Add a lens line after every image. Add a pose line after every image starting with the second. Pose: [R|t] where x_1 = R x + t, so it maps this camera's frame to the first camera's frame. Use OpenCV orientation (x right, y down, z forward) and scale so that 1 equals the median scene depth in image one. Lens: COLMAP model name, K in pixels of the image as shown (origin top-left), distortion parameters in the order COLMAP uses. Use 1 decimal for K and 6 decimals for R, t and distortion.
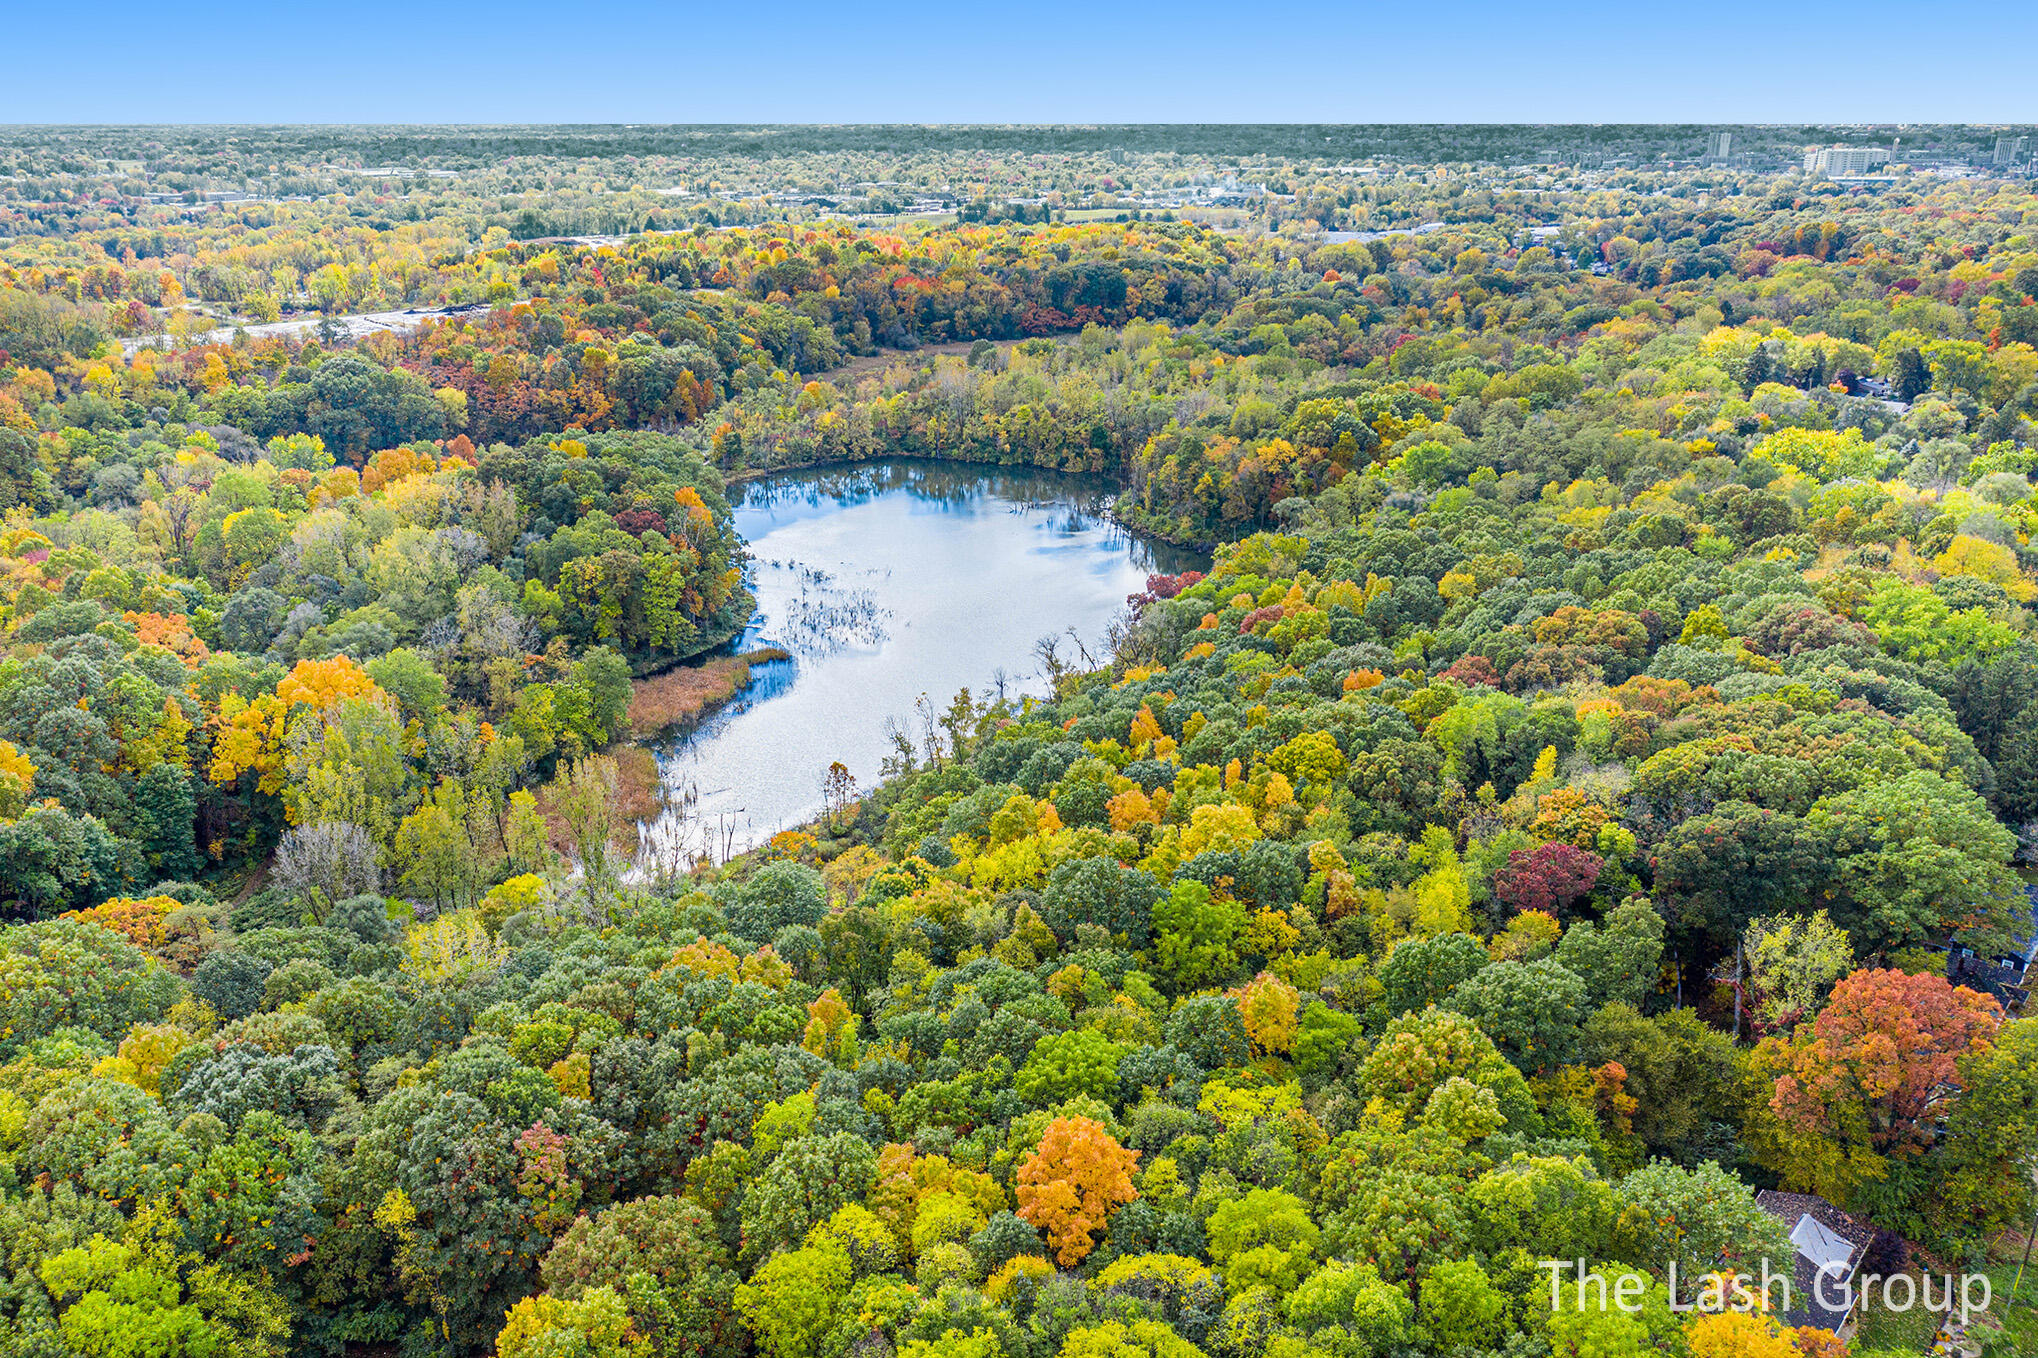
lens RADIAL K [[1585.6, 0, 1019.0], [0, 1585.6, 679.0], [0, 0, 1]] dist [-0.011308, 0.009812]
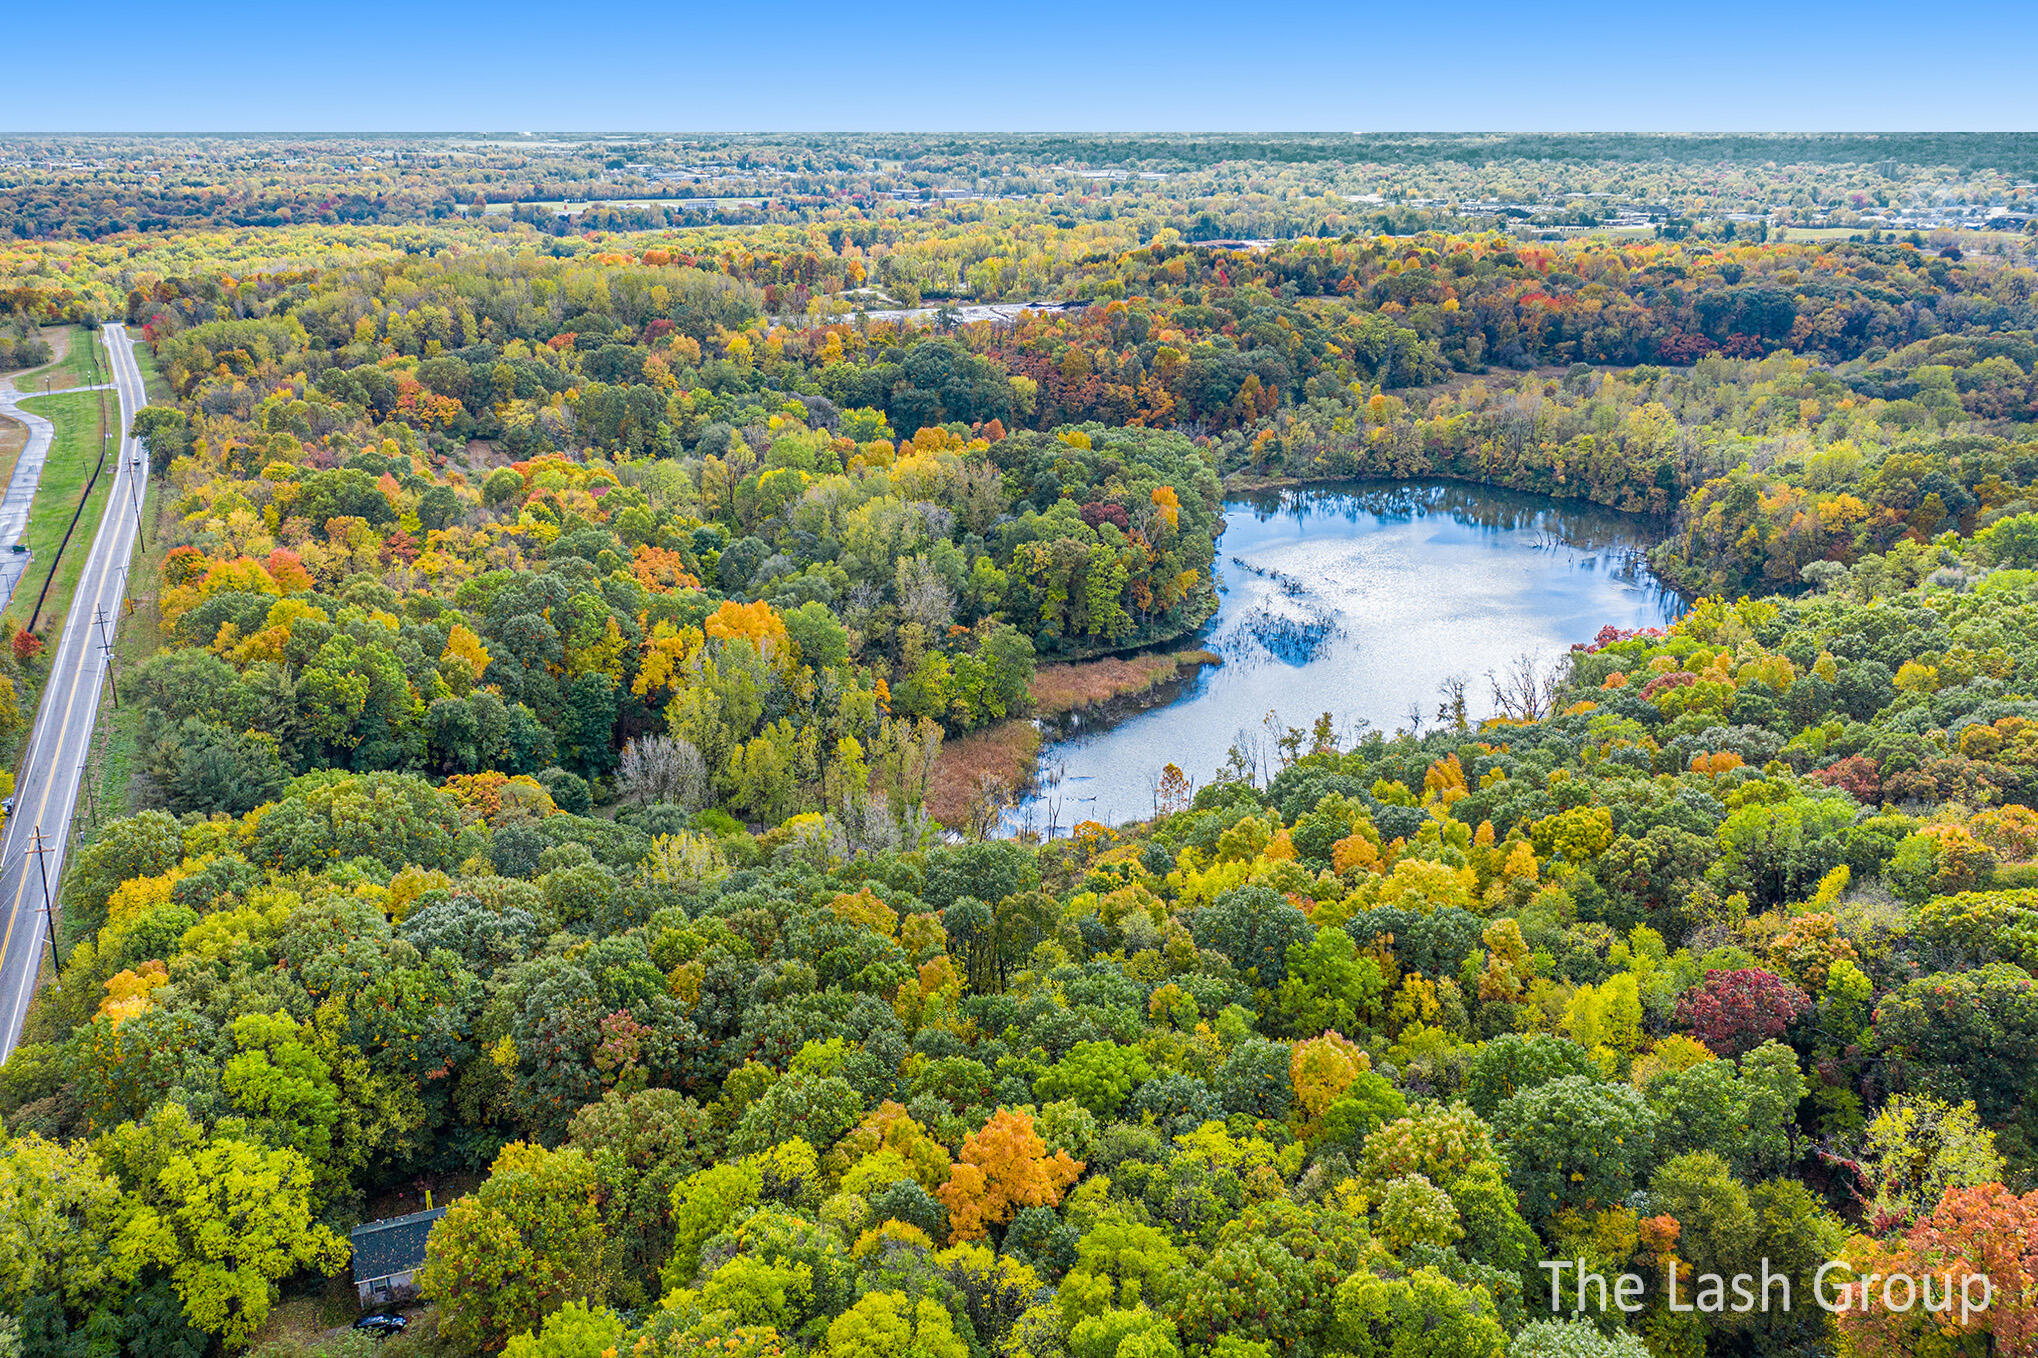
lens RADIAL K [[1614.7, 0, 1019.0], [0, 1614.7, 679.0], [0, 0, 1]] dist [-0.011334, 0.008138]
pose [[0.907713, 0.137572, -0.396398, 0.091863], [-0.141063, 0.989789, 0.020489, -0.004184], [0.395168, 0.037319, 0.917850, 0.009937]]
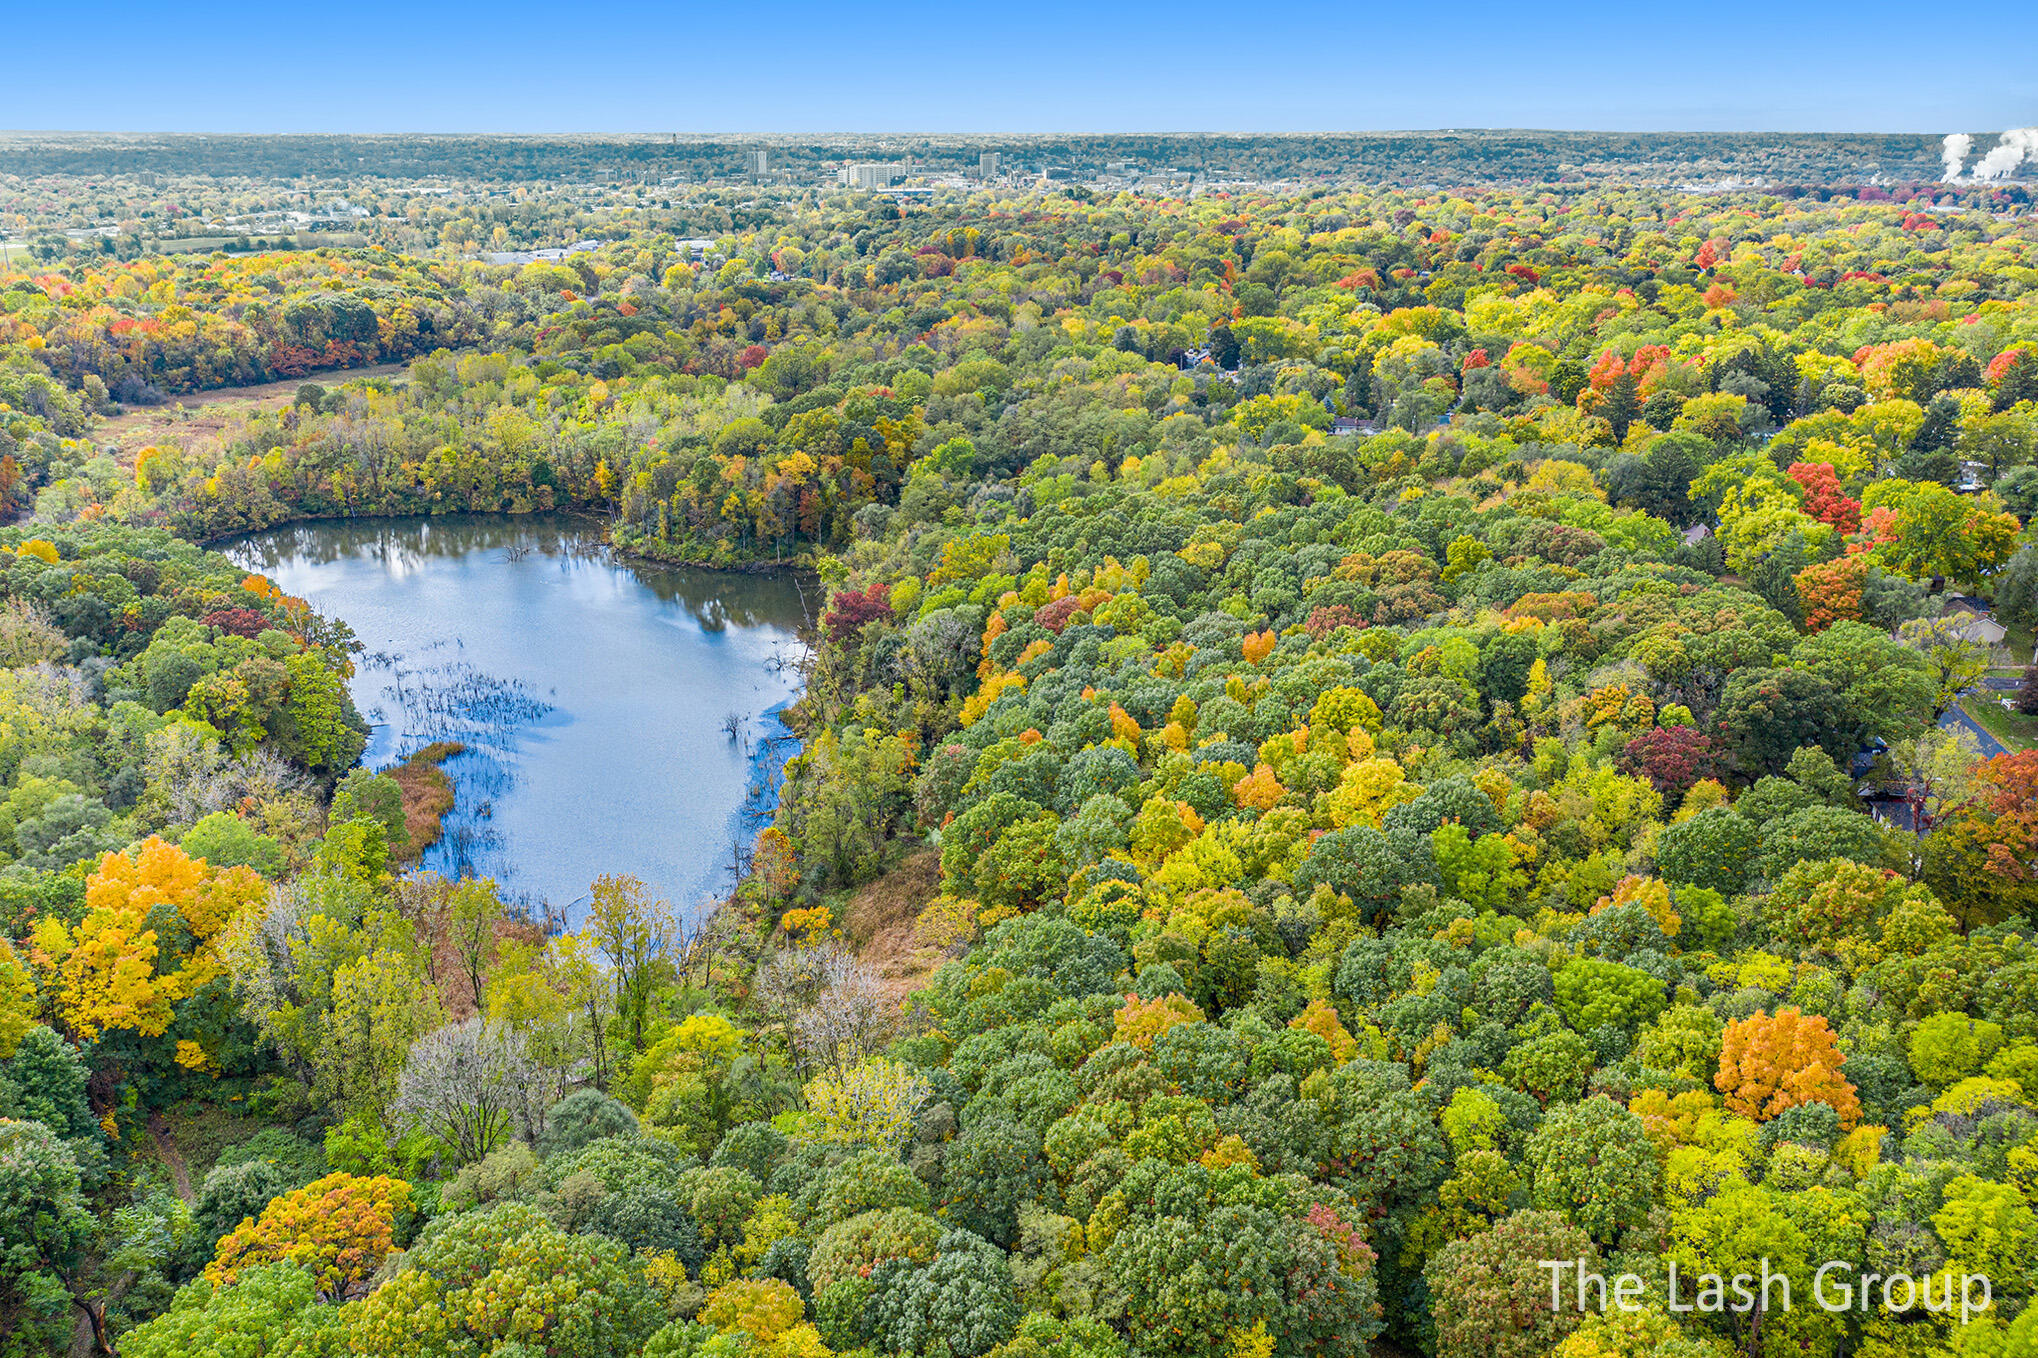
lens RADIAL K [[1578.8, 0, 995.8], [0, 1578.8, 681.2], [0, 0, 1]] dist [-0.011908, 0.001781]
pose [[0.842426, -0.172360, 0.510500, -0.210629], [0.176771, 0.983426, 0.040327, -0.020861], [-0.508989, 0.056269, 0.858932, 0.067570]]
